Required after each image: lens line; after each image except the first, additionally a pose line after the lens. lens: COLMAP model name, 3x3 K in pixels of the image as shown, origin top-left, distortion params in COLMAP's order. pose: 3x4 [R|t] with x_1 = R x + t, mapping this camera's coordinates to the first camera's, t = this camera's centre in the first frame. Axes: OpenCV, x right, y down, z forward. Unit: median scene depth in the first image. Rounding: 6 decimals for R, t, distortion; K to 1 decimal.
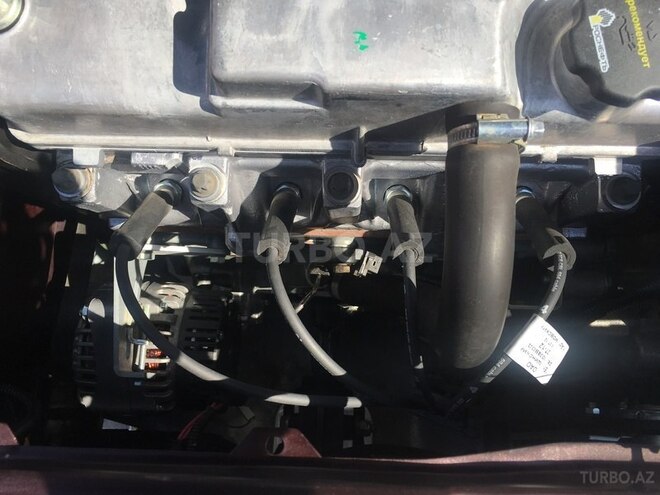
lens RADIAL K [[567.8, 0, 329.1], [0, 567.8, 247.5], [0, 0, 1]] dist [0.016303, -0.020398]
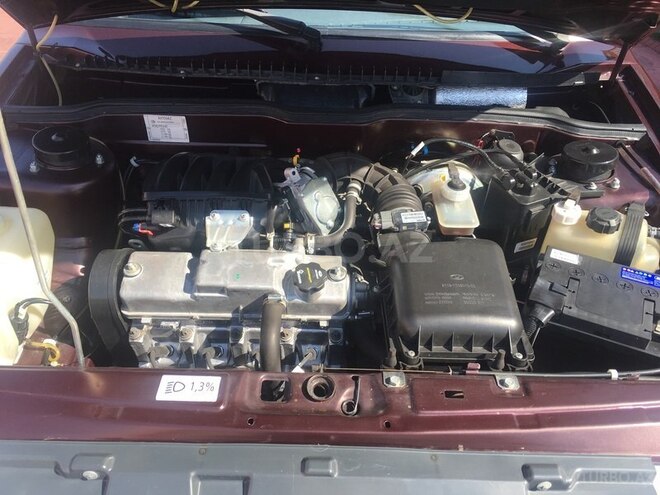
lens RADIAL K [[567.8, 0, 330.4], [0, 567.8, 247.8], [0, 0, 1]] dist [0.016303, -0.020398]
pose [[0.997594, 0.020463, 0.066244, 0.363488], [0.021234, 0.819368, -0.572875, 1.435942], [-0.066001, 0.572903, 0.816962, -1.931092]]
